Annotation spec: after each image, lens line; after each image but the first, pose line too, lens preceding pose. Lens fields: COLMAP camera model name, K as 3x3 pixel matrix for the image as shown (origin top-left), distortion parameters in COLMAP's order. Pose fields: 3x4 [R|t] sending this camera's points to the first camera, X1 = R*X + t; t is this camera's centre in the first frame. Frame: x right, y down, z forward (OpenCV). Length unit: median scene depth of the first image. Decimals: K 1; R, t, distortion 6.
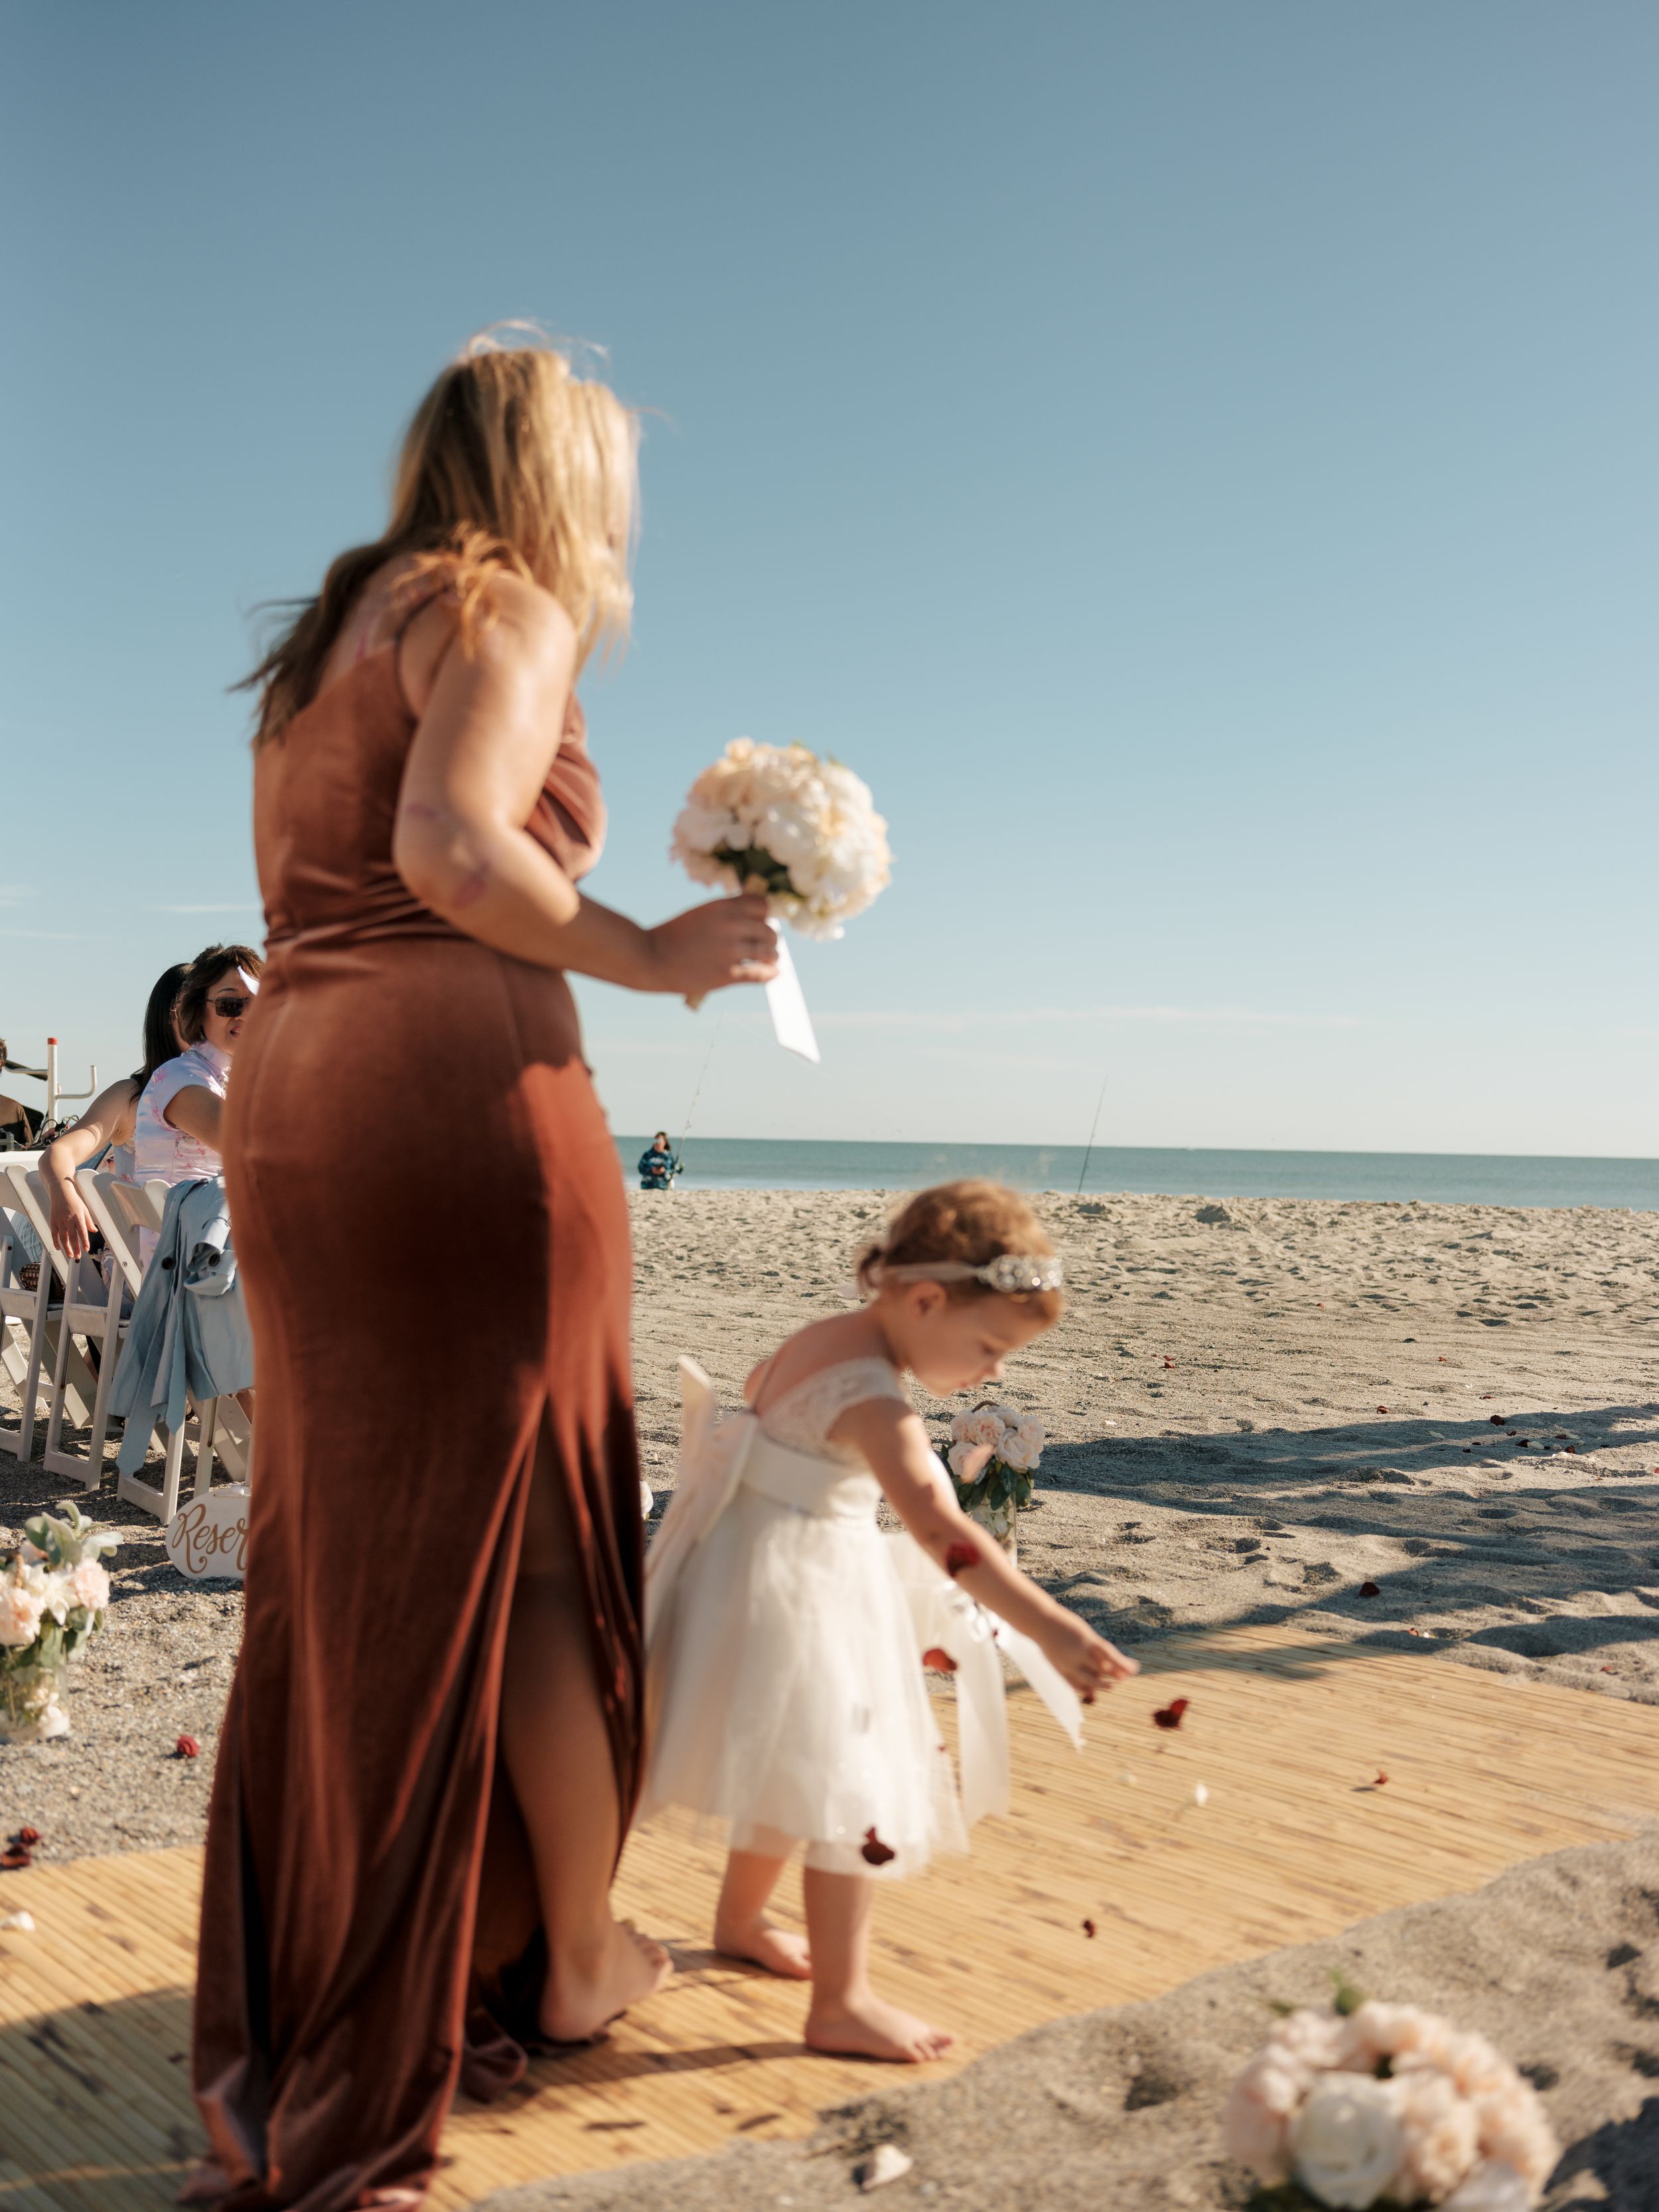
lens RADIAL K [[2525.9, 0, 829.5], [0, 2525.9, 1106.0], [0, 0, 1]] dist [-0.031904, 0.031067]
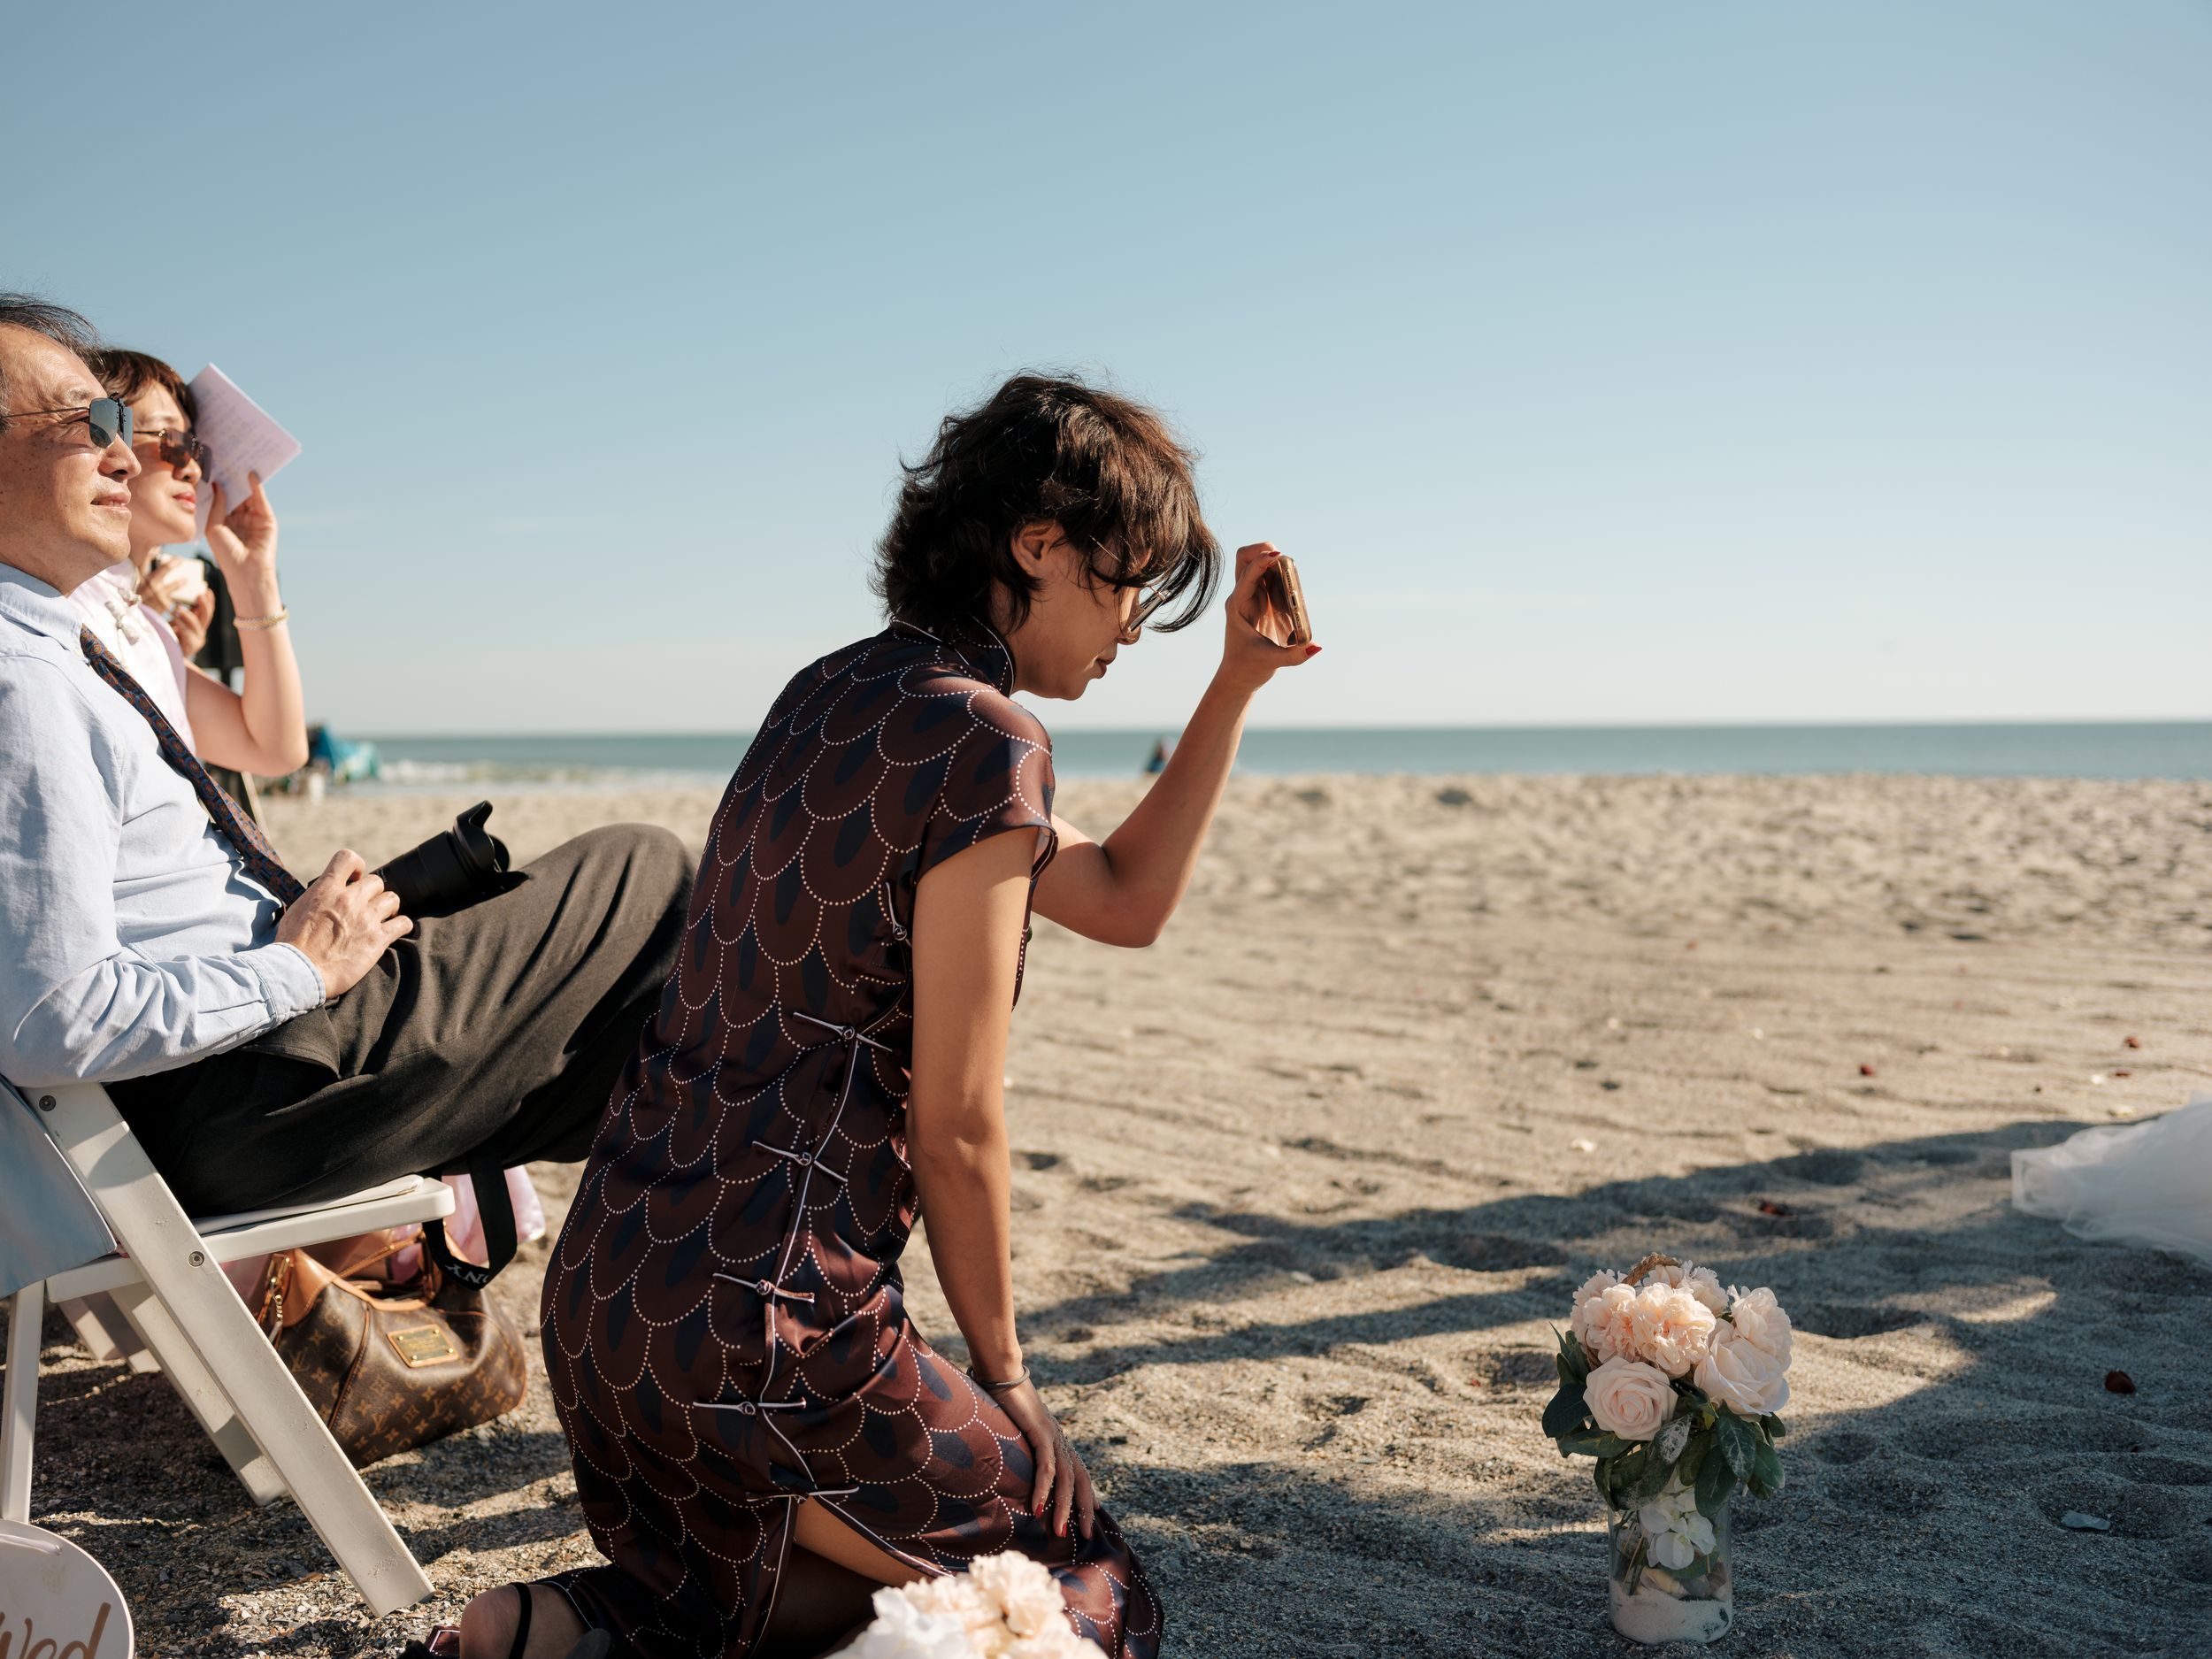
lens RADIAL K [[2522.7, 0, 1101.5], [0, 2522.7, 867.6], [0, 0, 1]] dist [0.020430, -0.020222]
pose [[0.997725, -0.032937, 0.058829, -0.036679], [0.028792, 0.997133, 0.069979, 0.008310], [-0.060965, -0.068126, 0.995812, 0.341813]]
